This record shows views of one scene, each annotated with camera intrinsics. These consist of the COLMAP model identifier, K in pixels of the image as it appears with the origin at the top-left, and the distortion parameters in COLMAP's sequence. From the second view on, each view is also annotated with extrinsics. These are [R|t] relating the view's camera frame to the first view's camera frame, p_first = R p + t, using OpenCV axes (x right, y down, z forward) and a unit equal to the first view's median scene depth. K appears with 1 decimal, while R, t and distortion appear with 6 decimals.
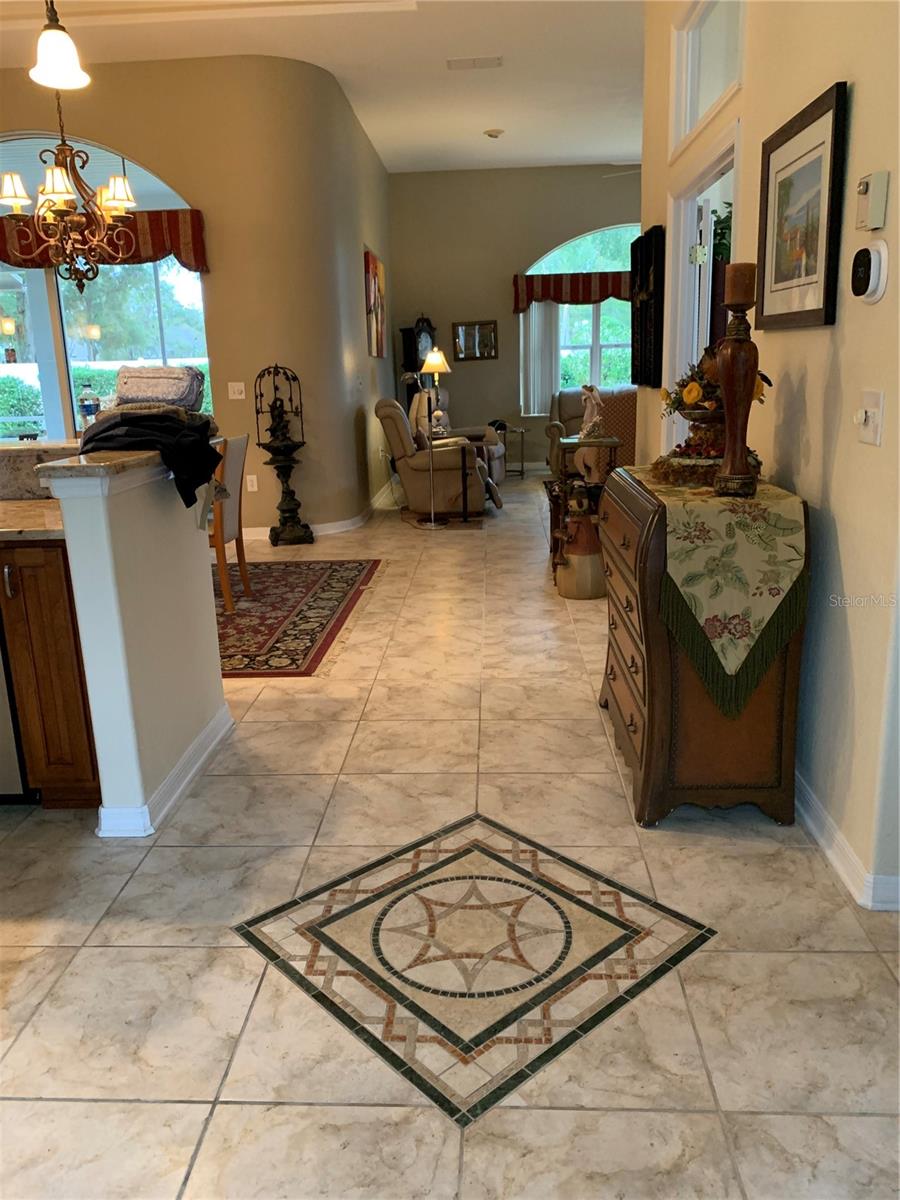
lens RADIAL K [[921.0, 0, 445.7], [0, 921.0, 599.6], [0, 0, 1]] dist [0.014583, -0.011605]
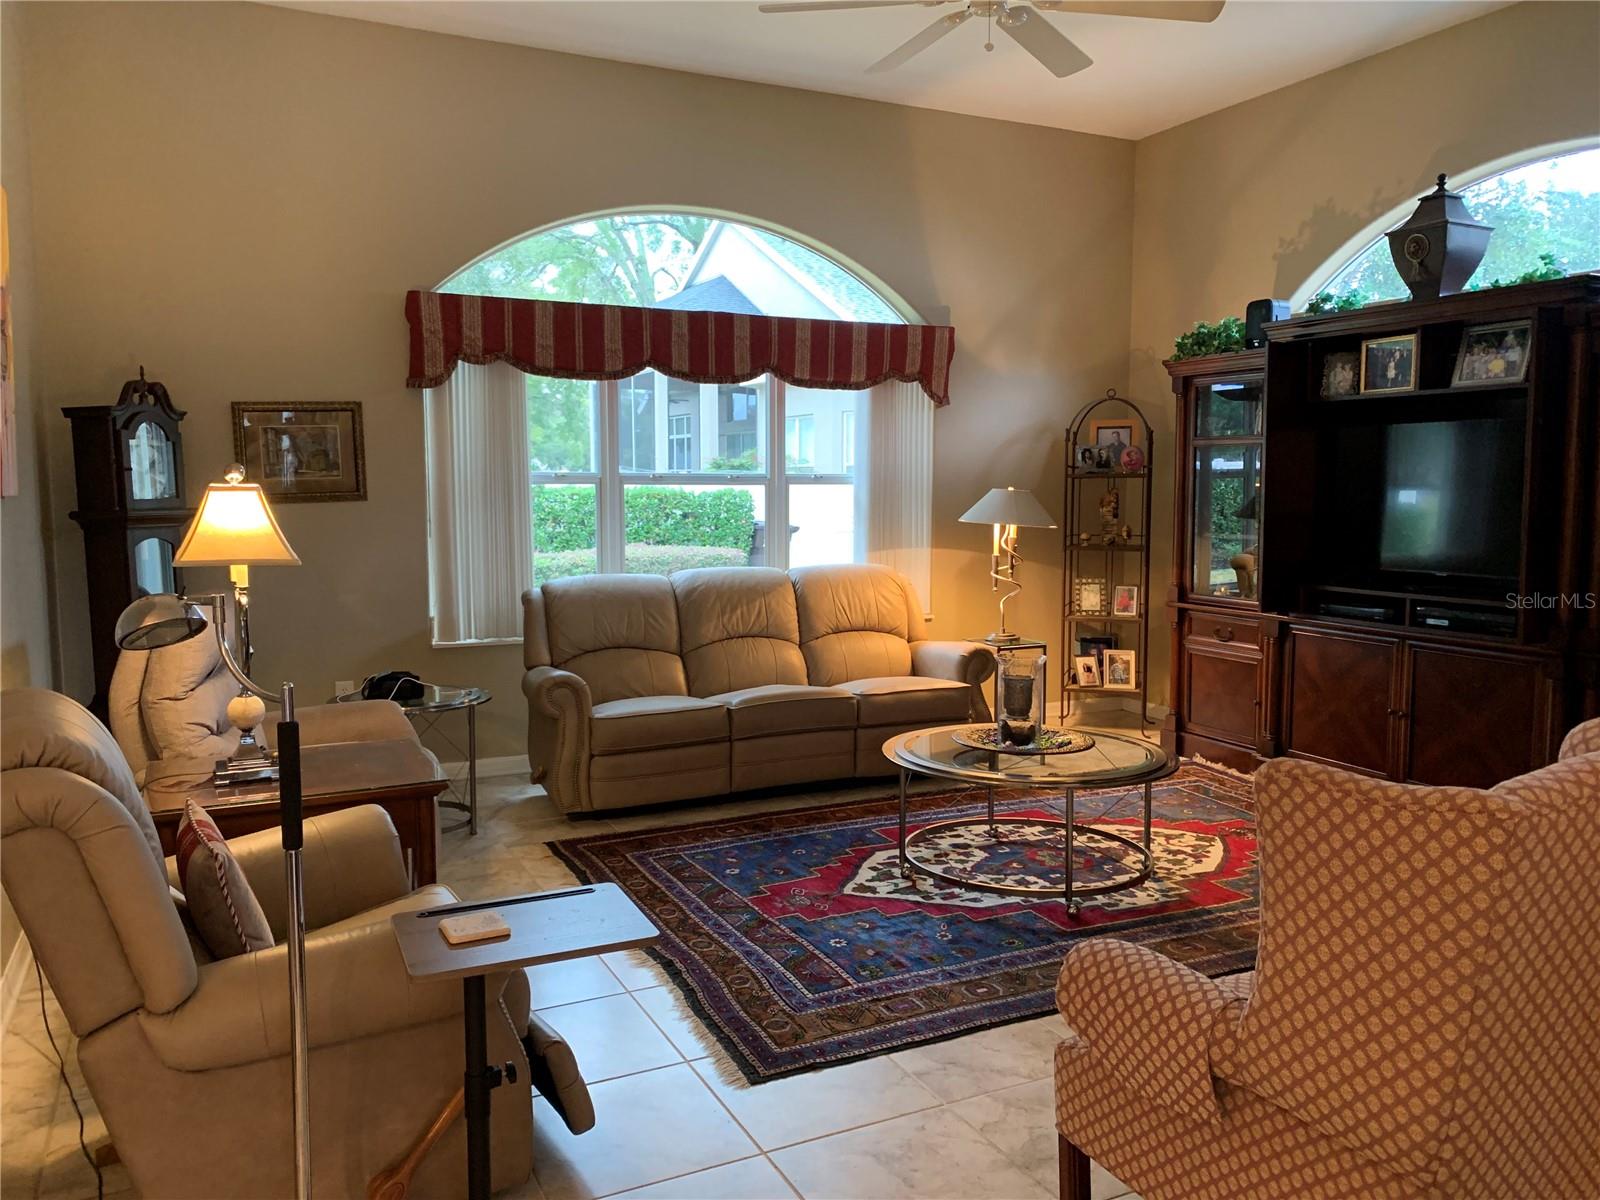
lens RADIAL K [[1228.0, 0, 805.7], [0, 1228.0, 595.9], [0, 0, 1]] dist [0.014583, -0.011605]
pose [[0.873822, -0.013995, 0.486044, -0.033135], [0.093365, 0.985815, -0.139470, -0.138506], [-0.477198, 0.167251, 0.862734, 0.496297]]
